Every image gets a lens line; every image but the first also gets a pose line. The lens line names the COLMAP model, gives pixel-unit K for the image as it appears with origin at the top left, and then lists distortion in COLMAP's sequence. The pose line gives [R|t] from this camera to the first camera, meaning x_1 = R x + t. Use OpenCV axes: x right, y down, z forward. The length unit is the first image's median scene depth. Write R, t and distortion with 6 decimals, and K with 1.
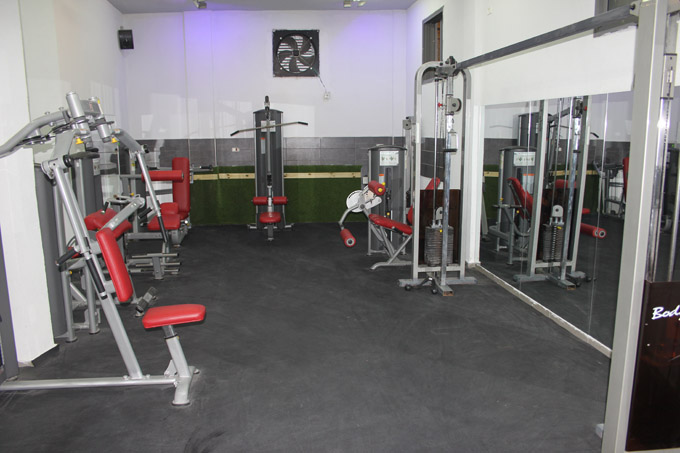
lens RADIAL K [[572.8, 0, 340.0], [0, 572.8, 226.5], [0, 0, 1]] dist [-0.147862, 0.125562]
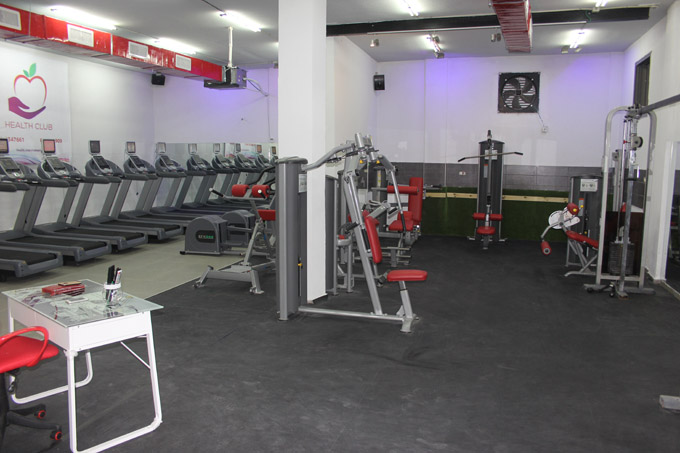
lens RADIAL K [[572.8, 0, 340.0], [0, 572.8, 226.5], [0, 0, 1]] dist [-0.147862, 0.125562]
pose [[0.919697, 0.065783, -0.387079, 0.065091], [-0.082677, 0.996207, -0.027138, 0.038901], [0.383825, 0.056961, 0.921647, -0.250787]]
